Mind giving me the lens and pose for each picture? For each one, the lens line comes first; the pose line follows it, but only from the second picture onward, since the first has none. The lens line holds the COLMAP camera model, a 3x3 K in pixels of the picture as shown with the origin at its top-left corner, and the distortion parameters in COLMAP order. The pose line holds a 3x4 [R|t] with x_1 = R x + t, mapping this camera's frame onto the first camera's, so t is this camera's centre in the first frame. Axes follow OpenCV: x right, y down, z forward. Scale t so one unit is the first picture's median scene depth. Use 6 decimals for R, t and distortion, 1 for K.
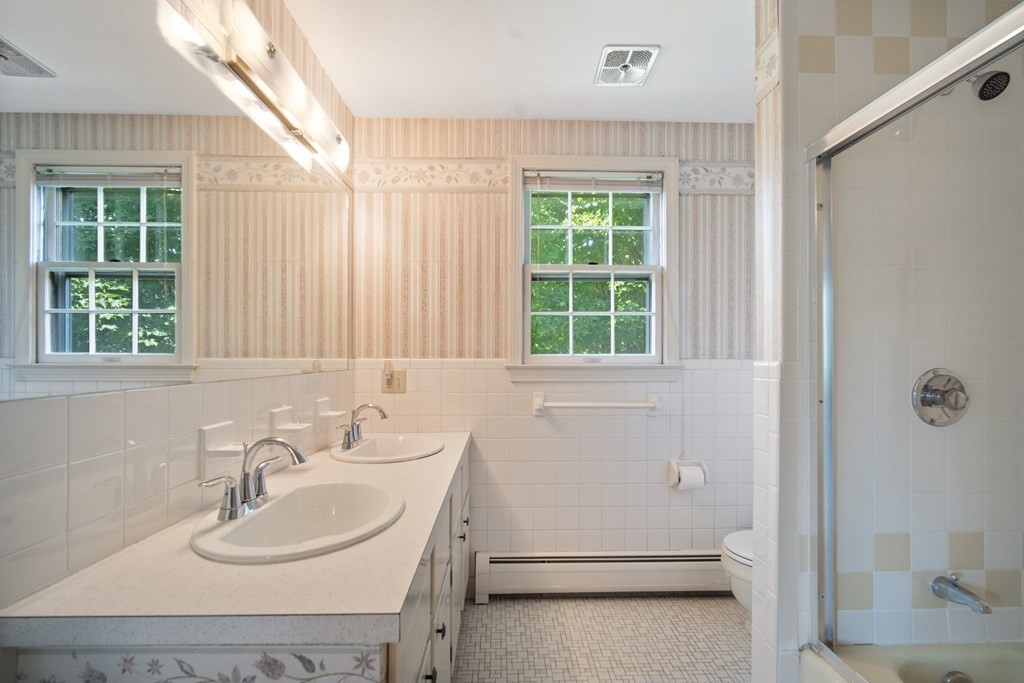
lens RADIAL K [[461.4, 0, 515.5], [0, 461.4, 350.0], [0, 0, 1]] dist [-0.006489, 0.000326]
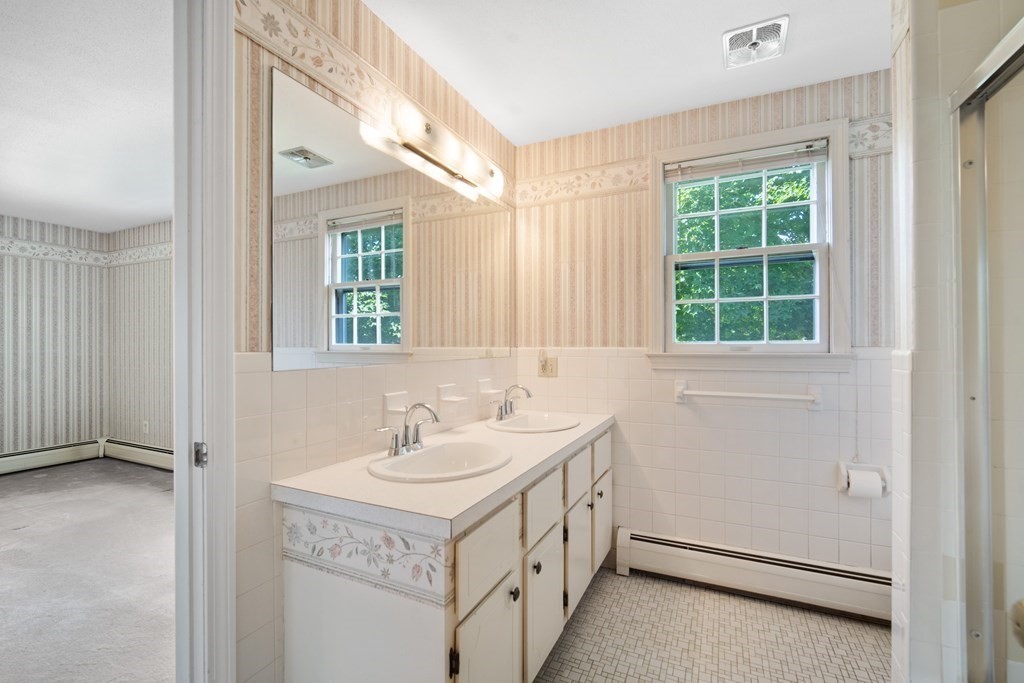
lens RADIAL K [[456.6, 0, 511.0], [0, 456.6, 334.0], [0, 0, 1]] dist [-0.001714, -0.000004]
pose [[0.890075, -0.015244, -0.455559, 0.178241], [0.010708, 0.999864, -0.012536, -0.001422], [0.455688, 0.006280, 0.890117, -0.066805]]
